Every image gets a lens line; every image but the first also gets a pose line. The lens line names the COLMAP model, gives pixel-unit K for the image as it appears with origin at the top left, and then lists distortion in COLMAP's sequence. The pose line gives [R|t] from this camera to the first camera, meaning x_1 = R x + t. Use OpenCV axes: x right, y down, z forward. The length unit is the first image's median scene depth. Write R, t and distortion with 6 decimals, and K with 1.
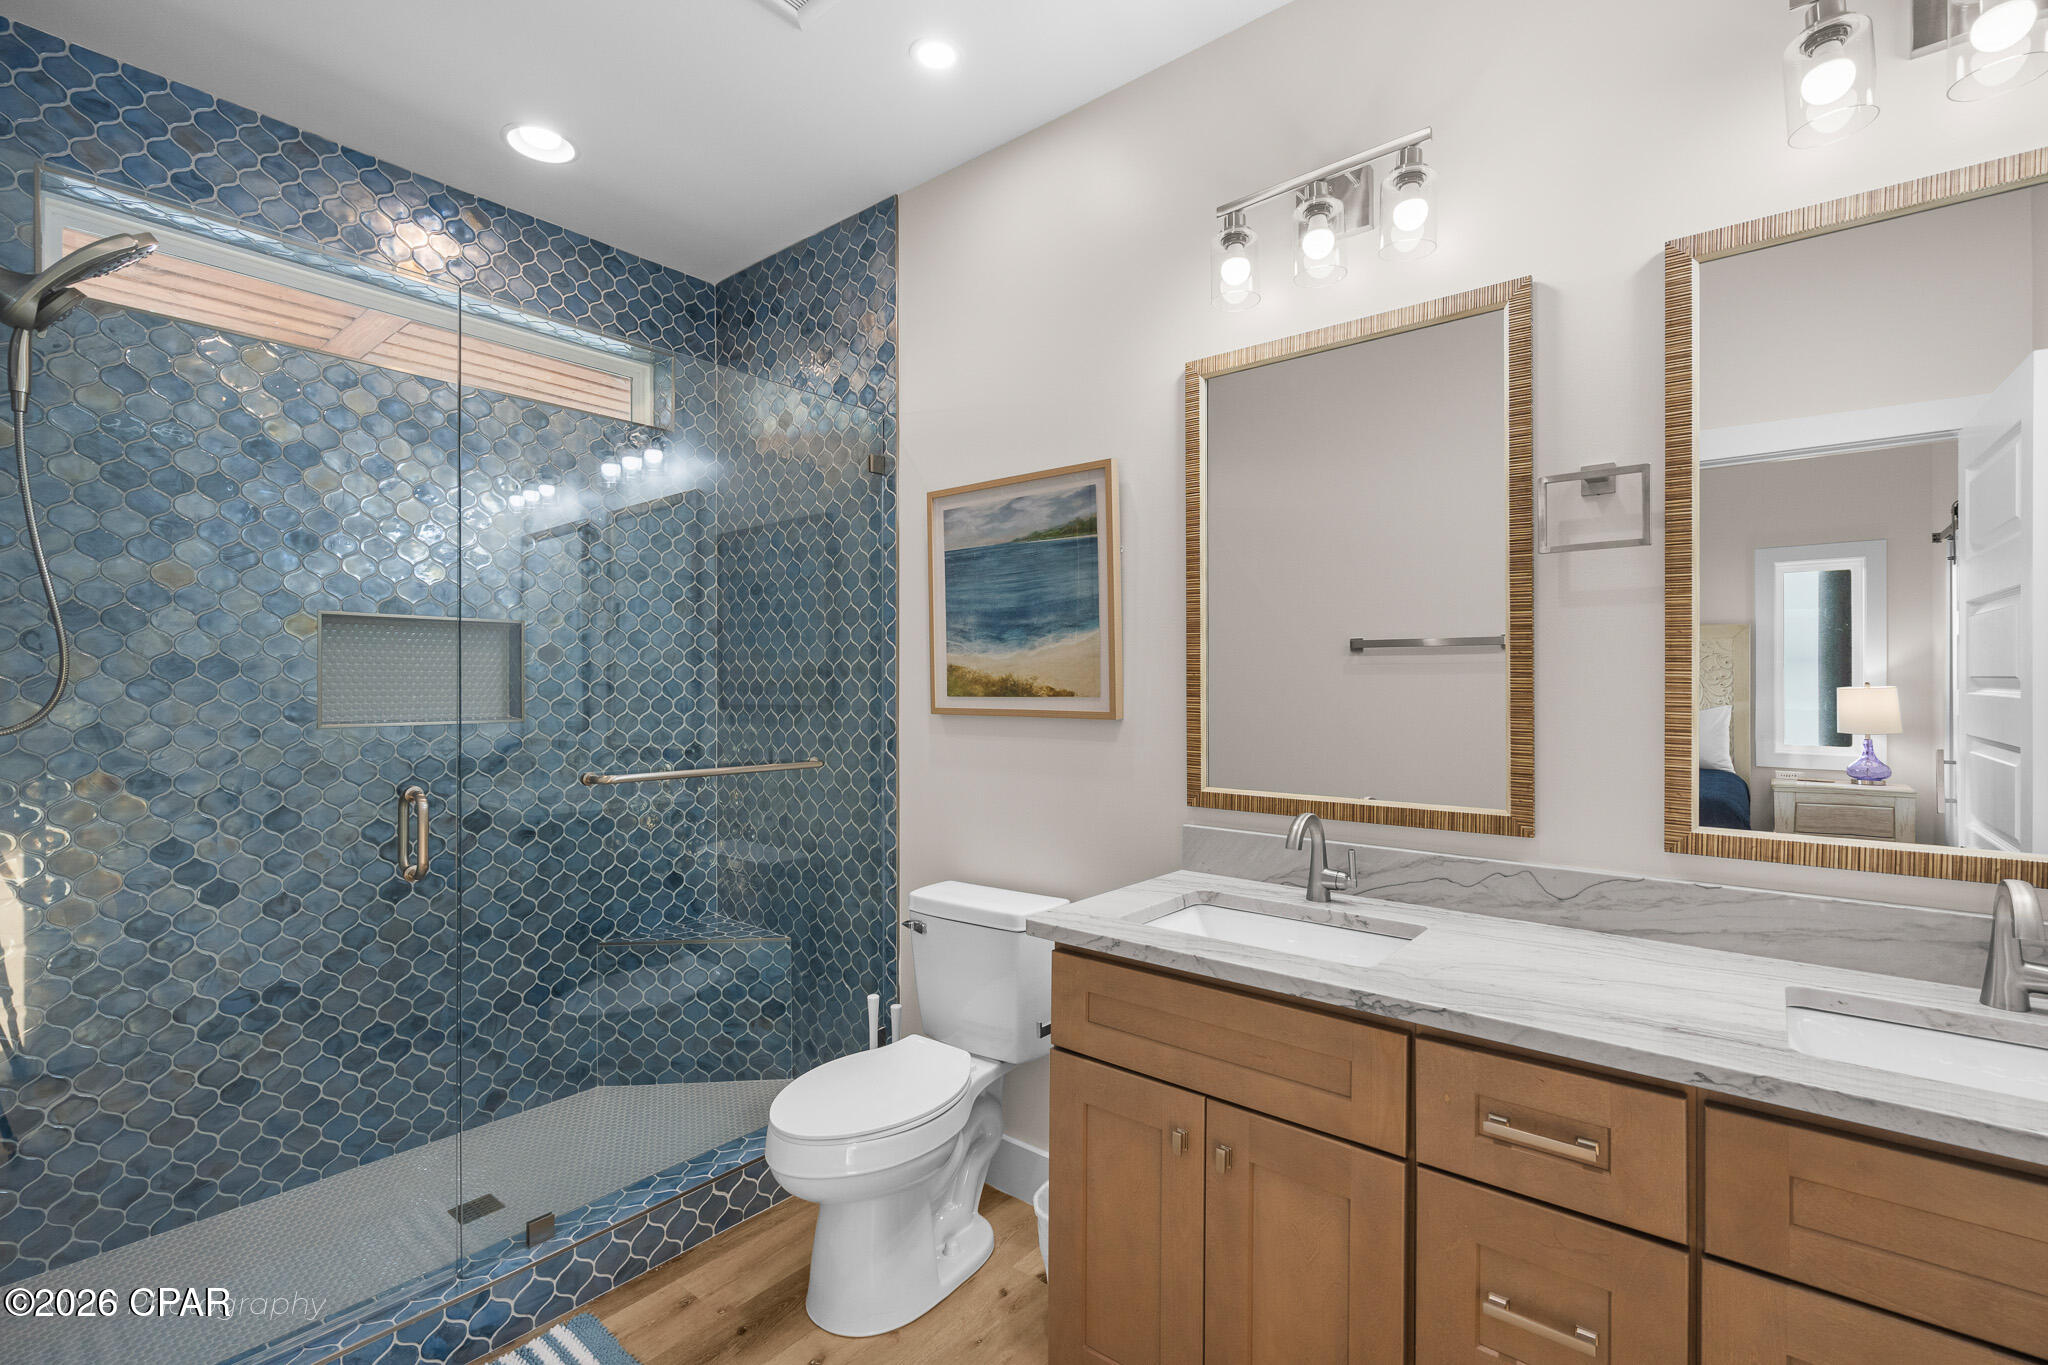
lens RADIAL K [[950.5, 0, 1042.2], [0, 950.5, 679.8], [0, 0, 1]] dist [0.000517, -0.001015]
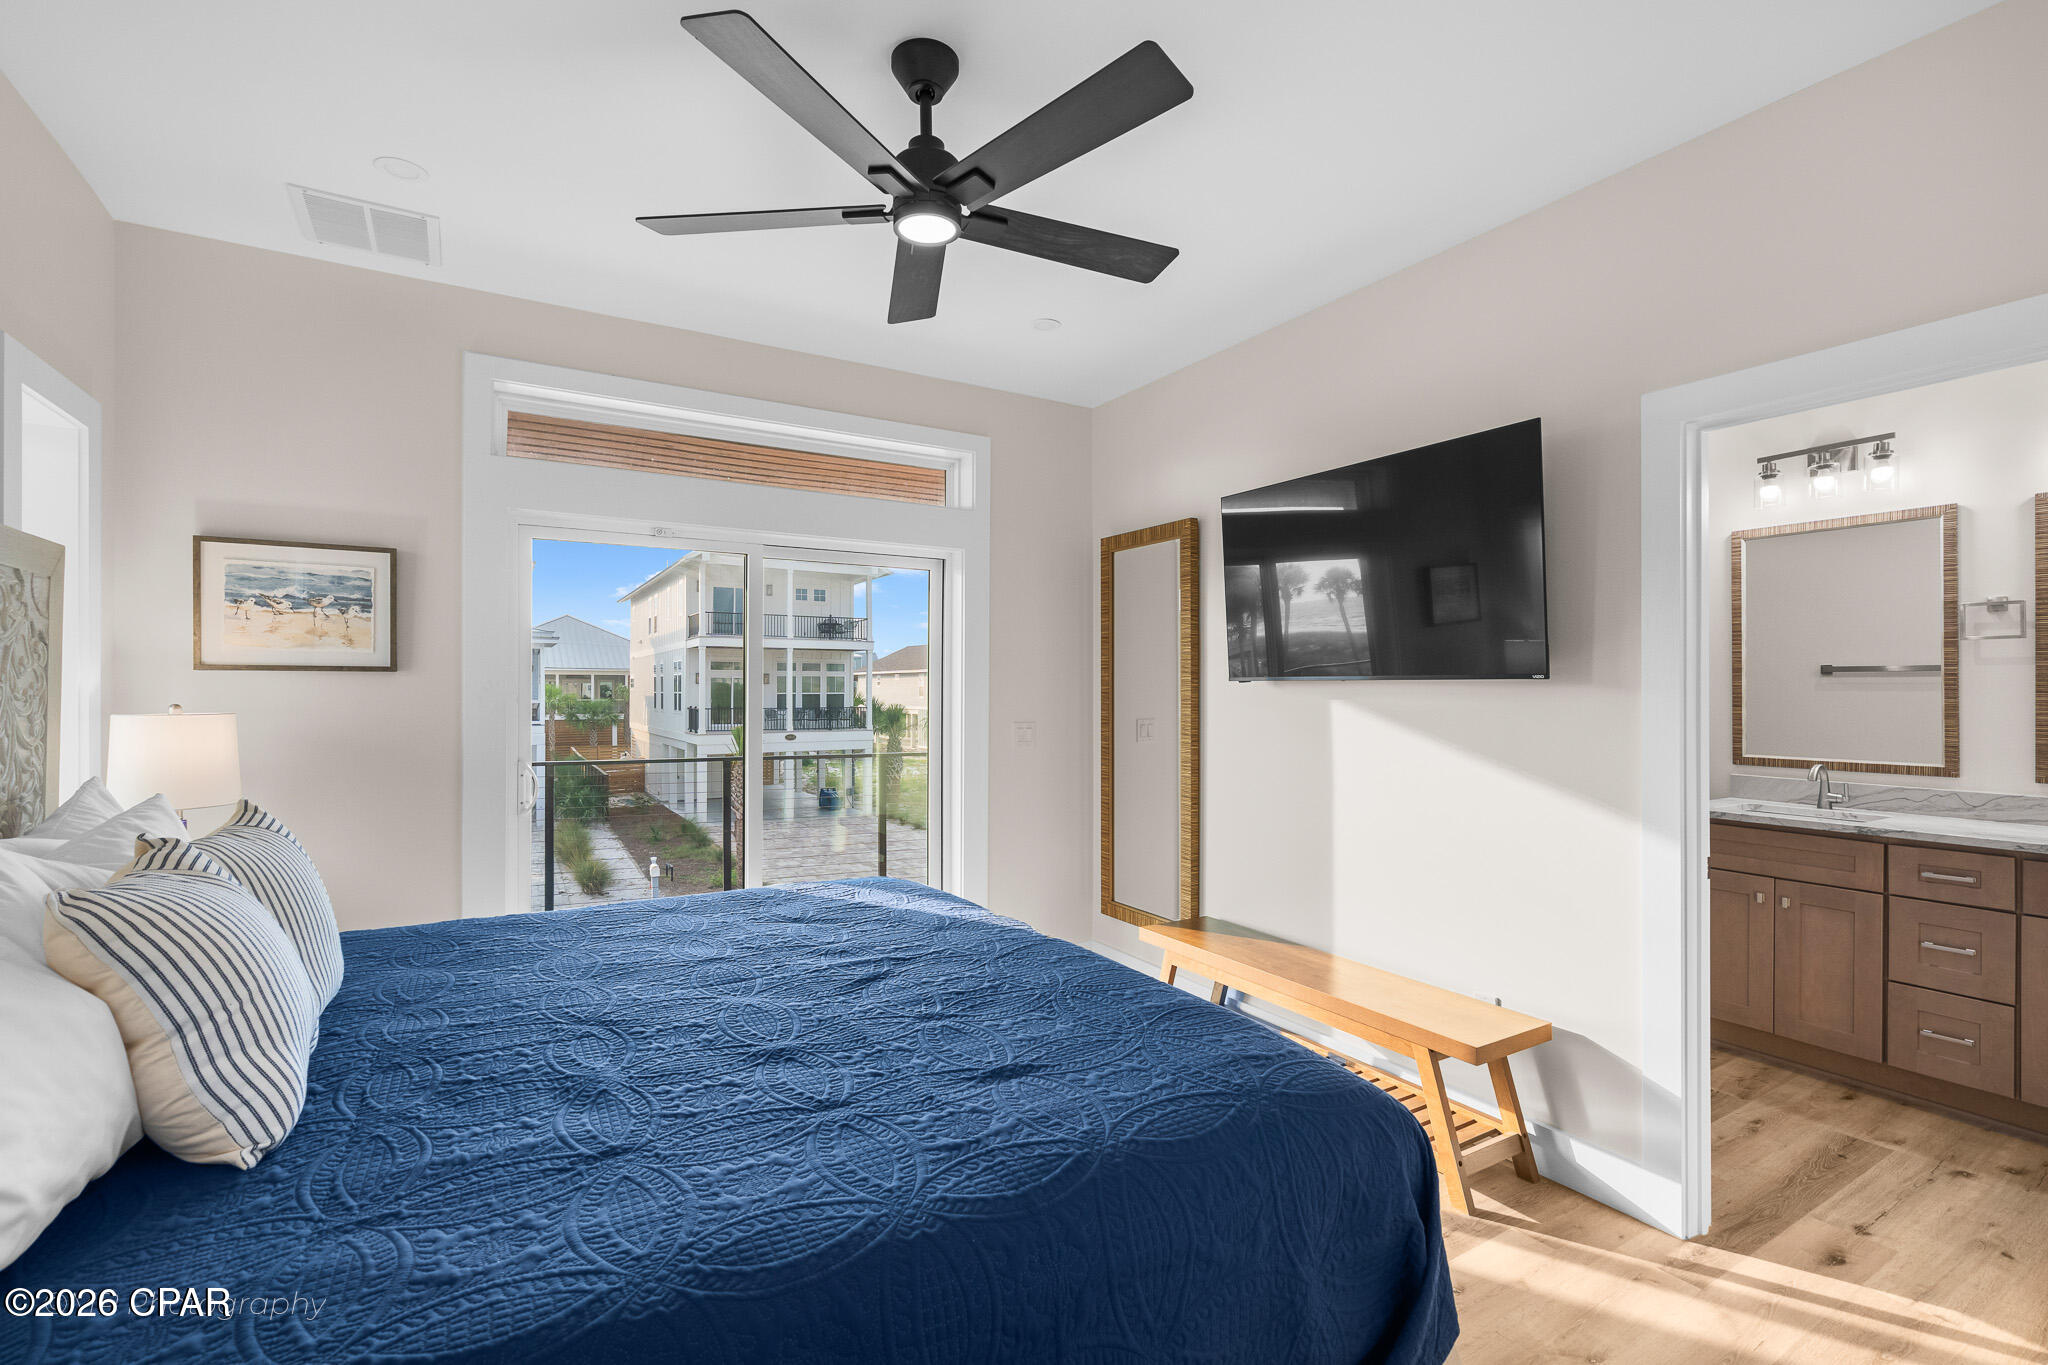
lens RADIAL K [[950.5, 0, 1010.2], [0, 950.5, 685.2], [0, 0, 1]] dist [0.000517, -0.001015]
pose [[0.936760, -0.001821, -0.349966, -0.674481], [0.002494, 0.999996, 0.001472, -0.040664], [0.349962, -0.002252, 0.936761, -1.617505]]
